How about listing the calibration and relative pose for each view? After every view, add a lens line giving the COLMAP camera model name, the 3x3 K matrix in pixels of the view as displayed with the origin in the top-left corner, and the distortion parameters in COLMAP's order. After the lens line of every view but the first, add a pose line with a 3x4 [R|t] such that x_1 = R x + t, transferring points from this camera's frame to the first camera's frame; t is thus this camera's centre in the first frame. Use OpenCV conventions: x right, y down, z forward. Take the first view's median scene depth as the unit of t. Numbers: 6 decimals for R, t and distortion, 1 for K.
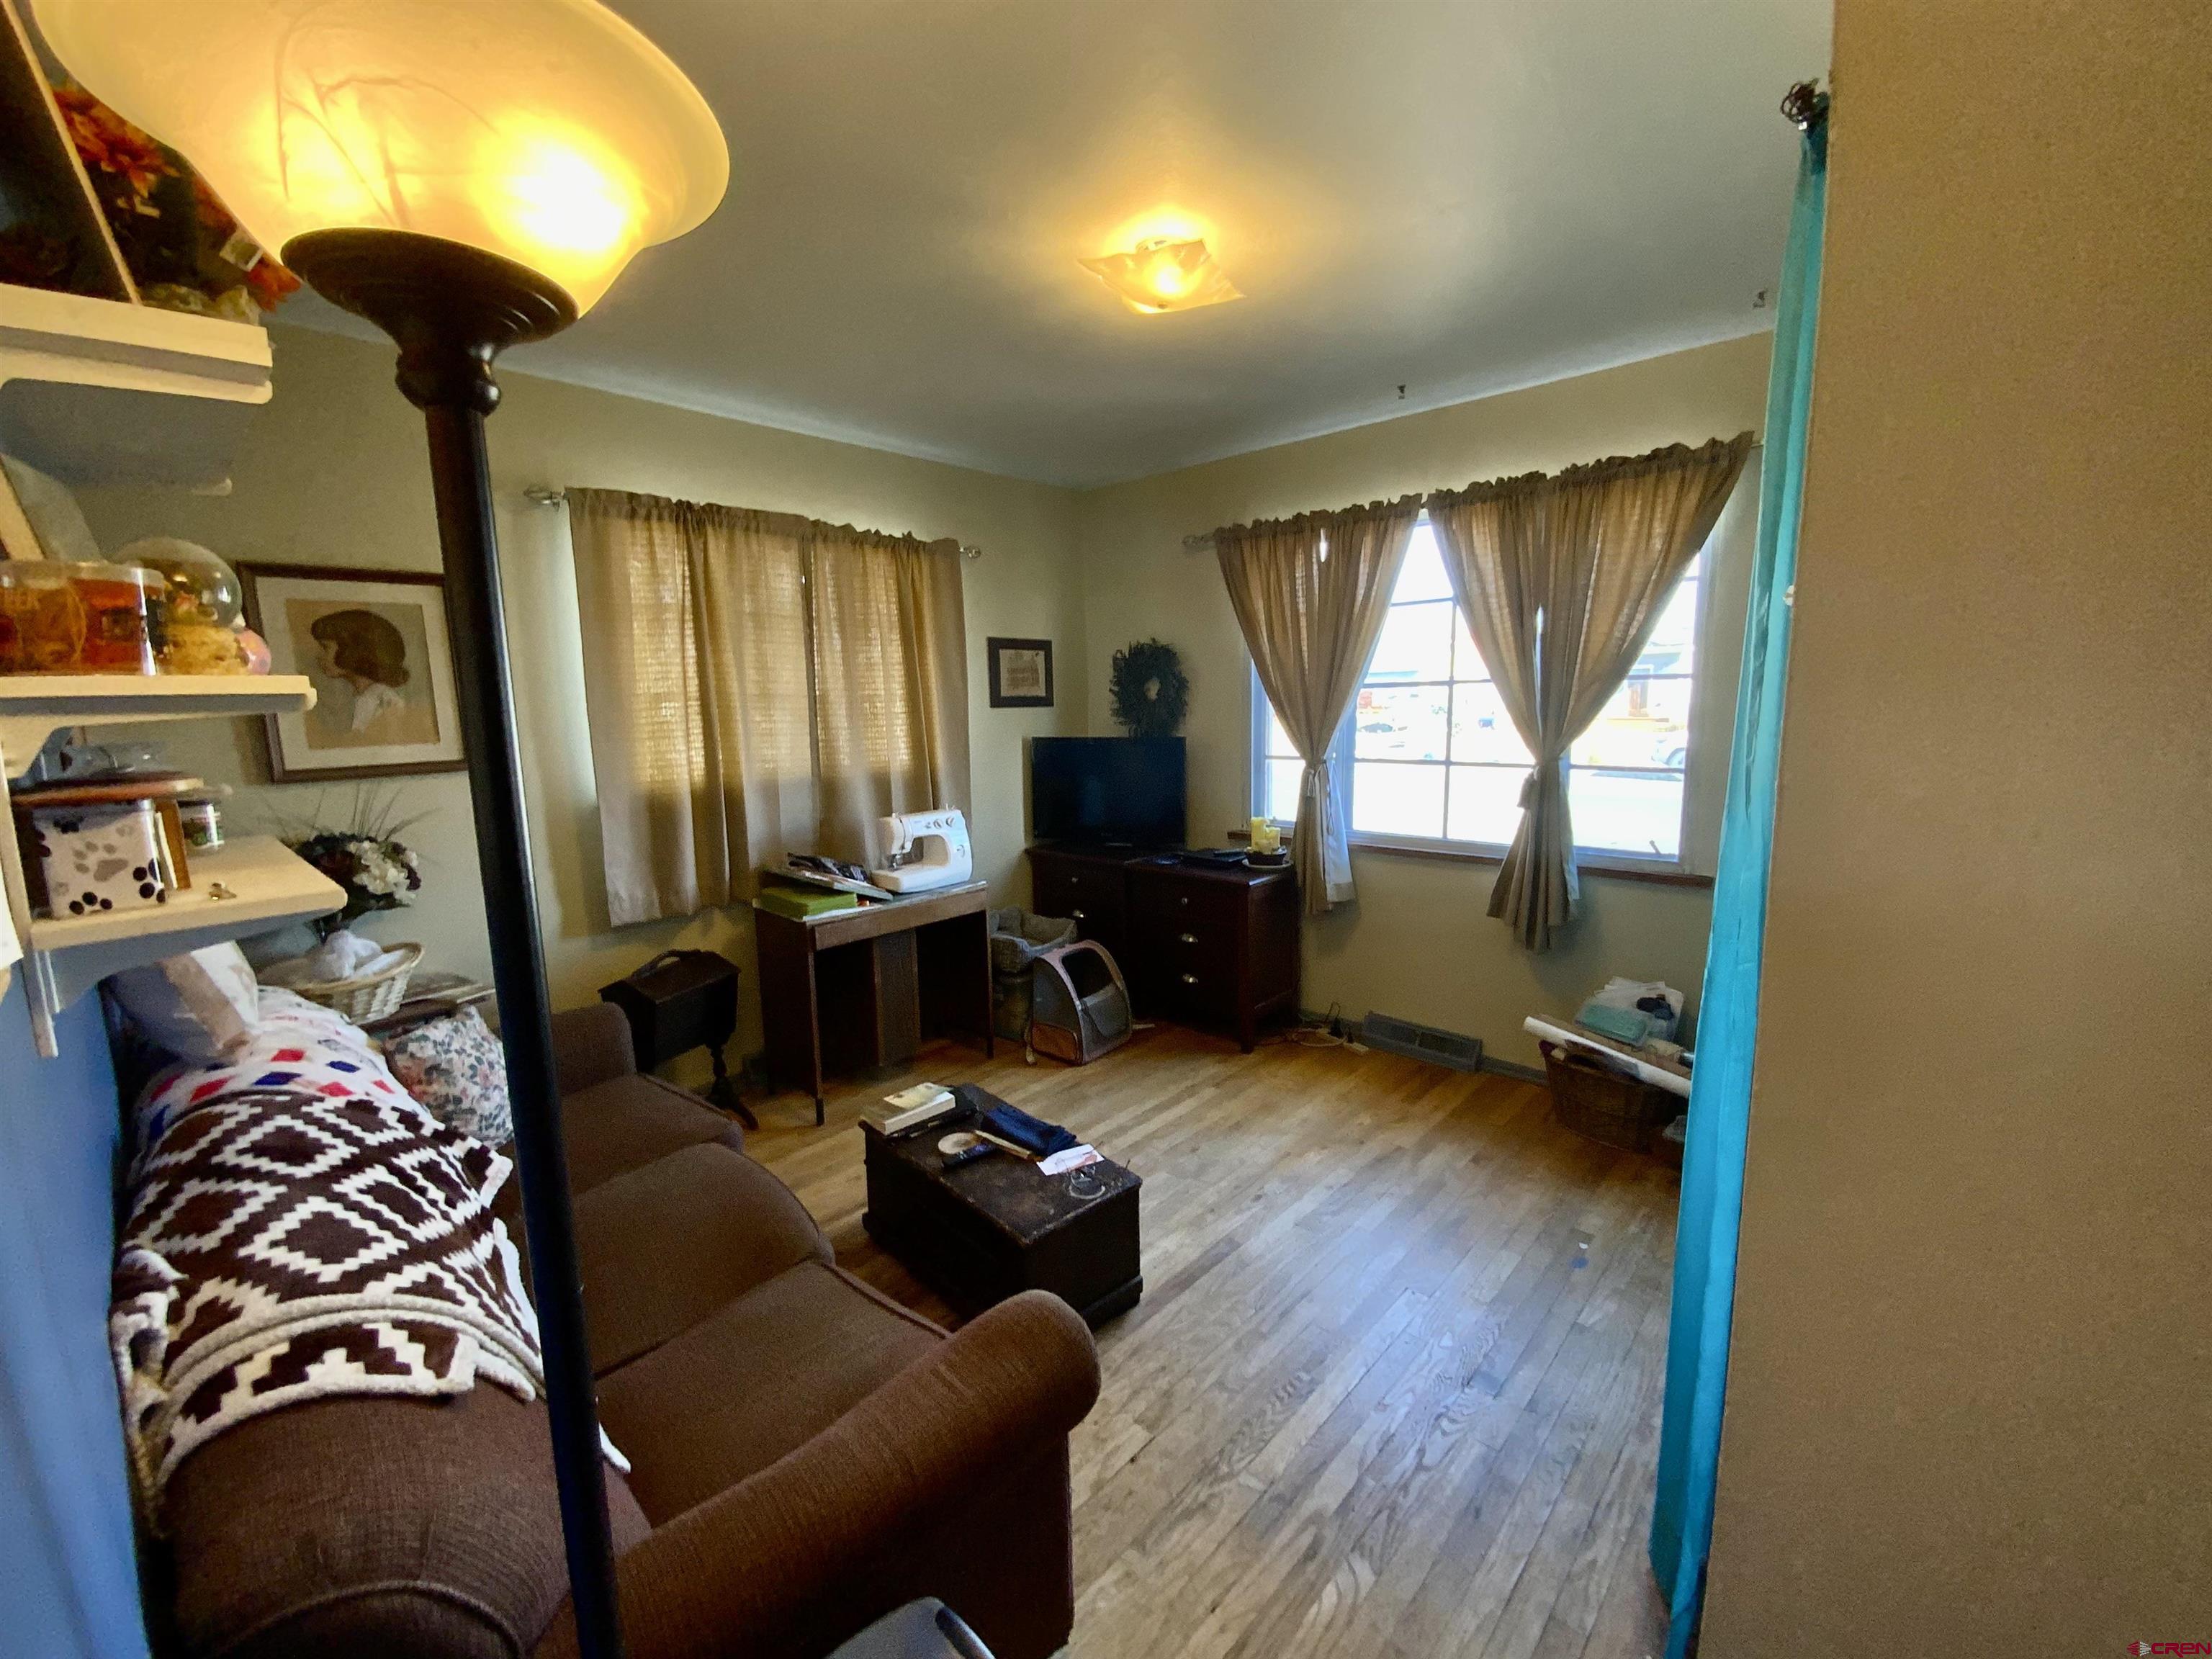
lens RADIAL K [[892.8, 0, 1100.6], [0, 892.8, 827.4], [0, 0, 1]] dist [-0.006478, -0.003579]
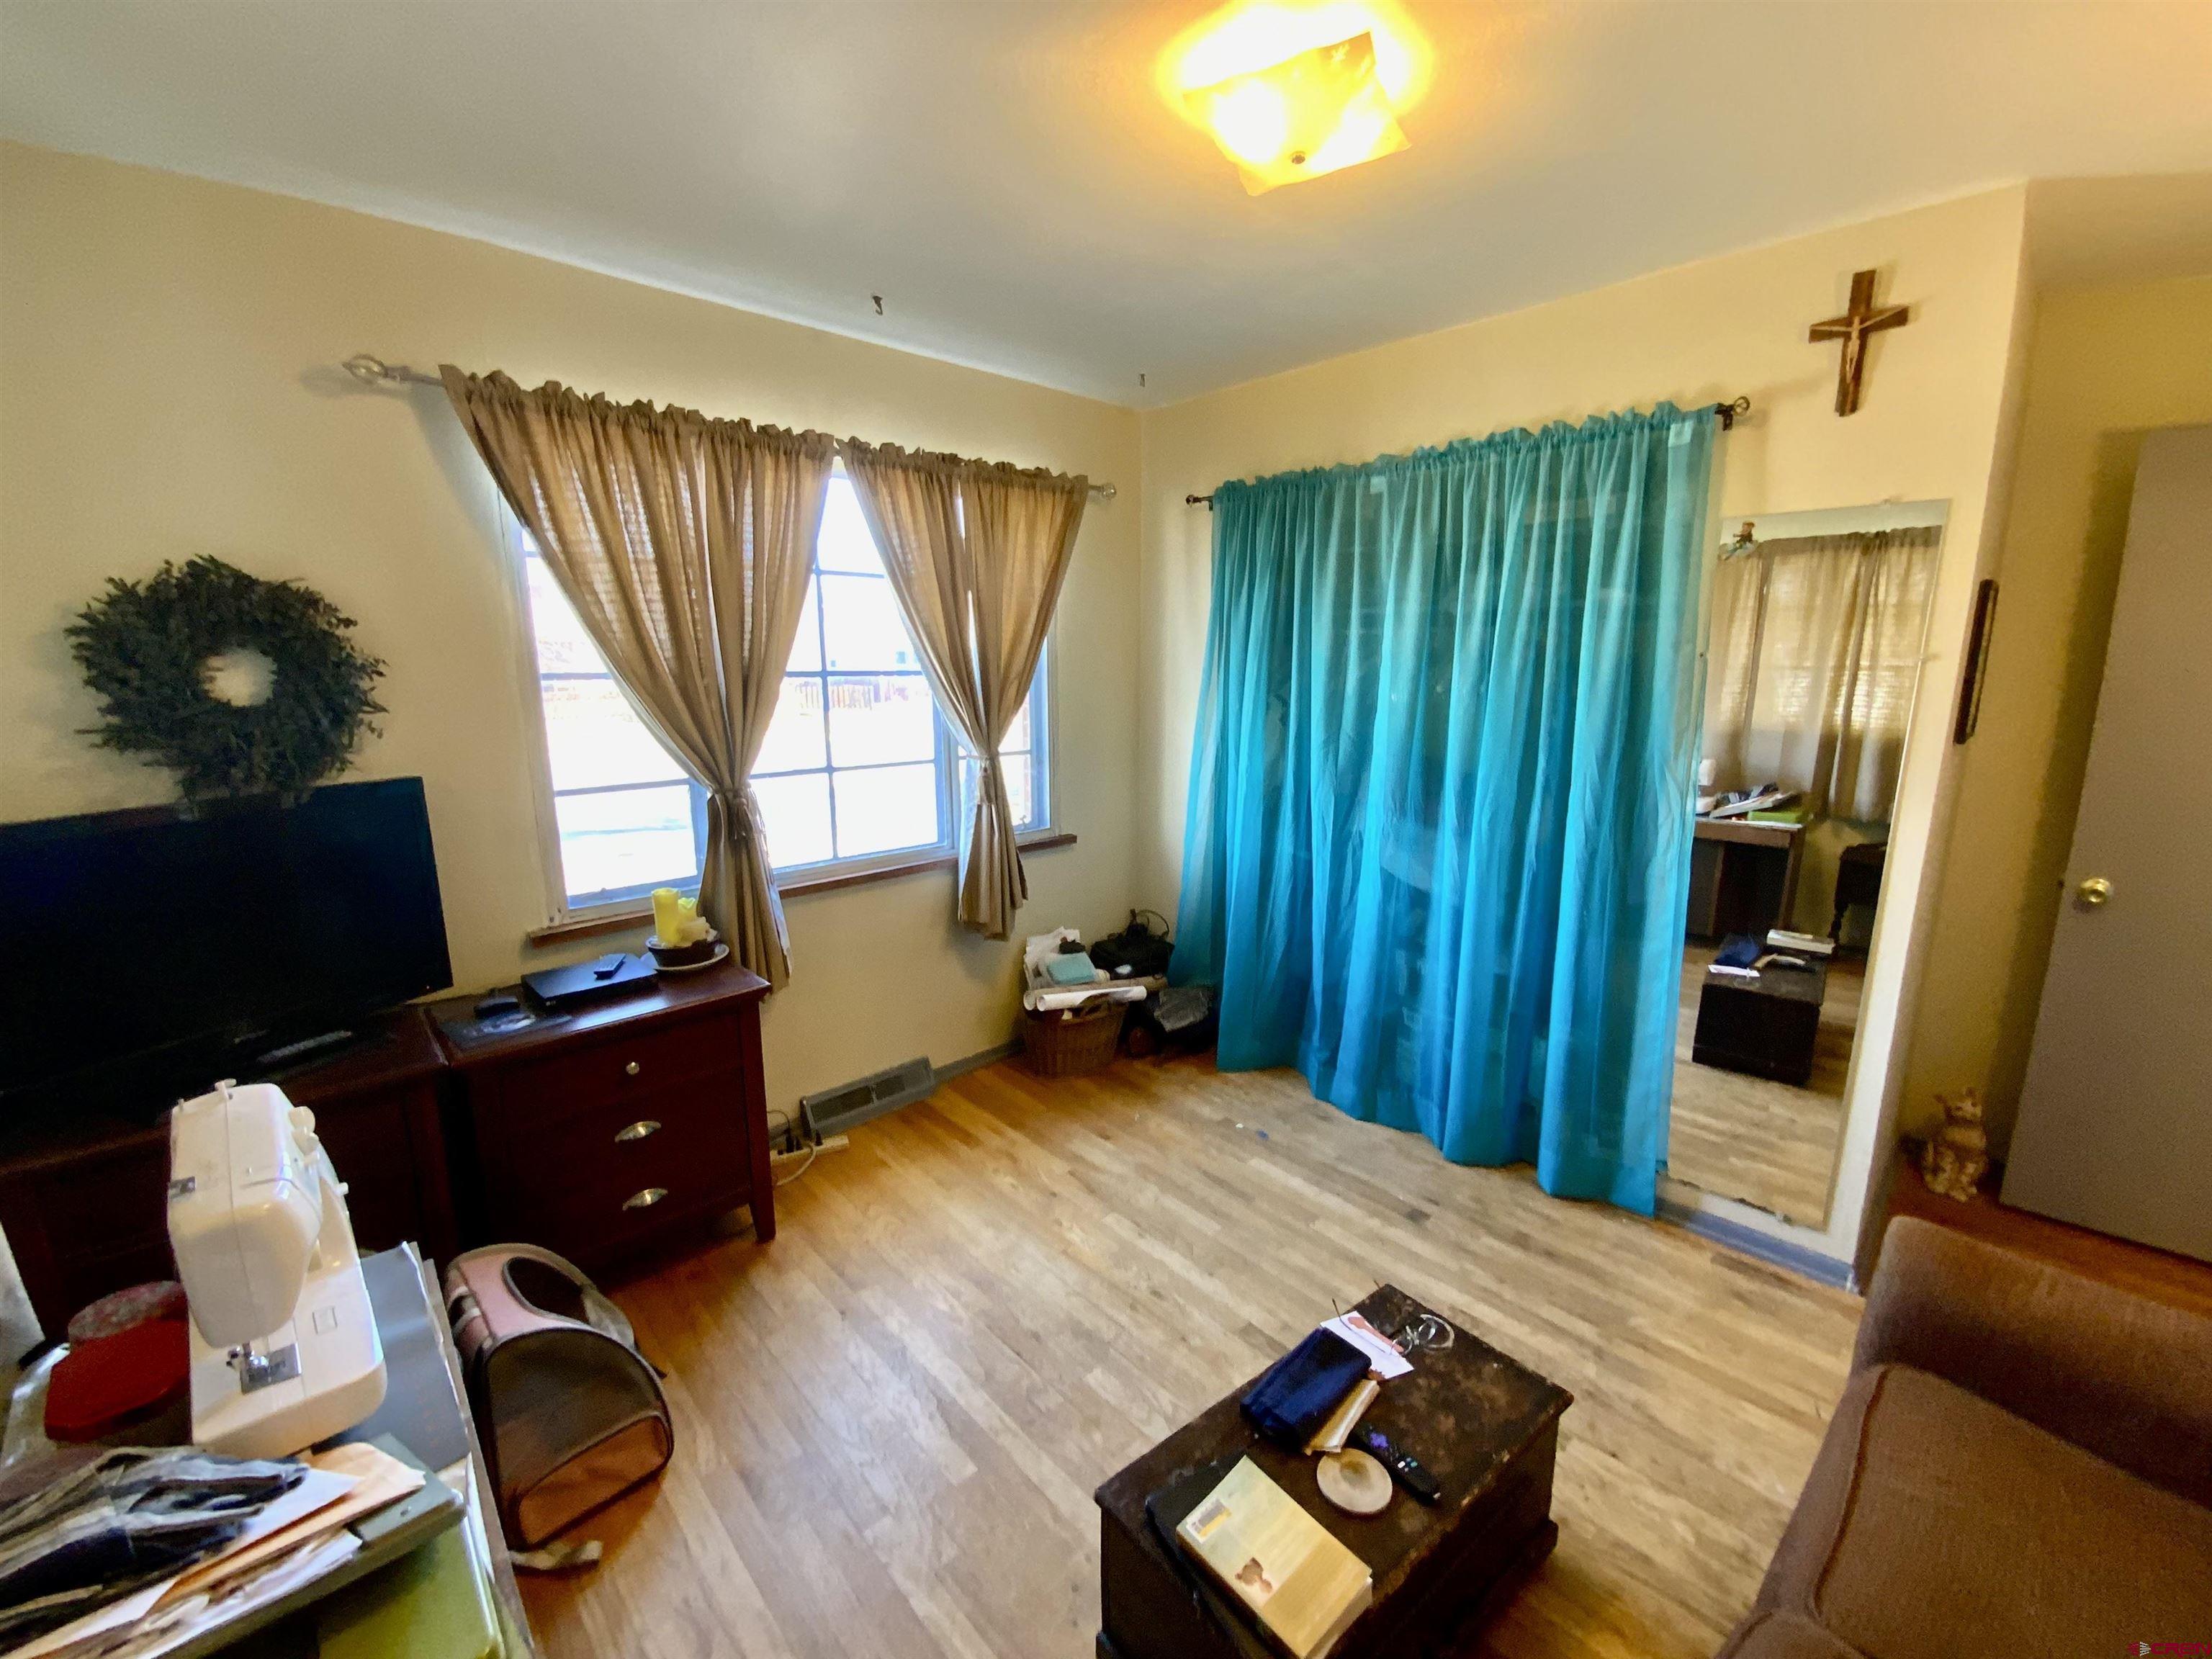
lens RADIAL K [[892.8, 0, 1098.6], [0, 892.8, 823.1], [0, 0, 1]] dist [-0.006478, -0.003579]
pose [[0.063659, -0.156613, 0.985606, -0.467381], [0.153079, 0.977454, 0.145431, -0.114873], [-0.986161, 0.141618, 0.086198, 0.745696]]
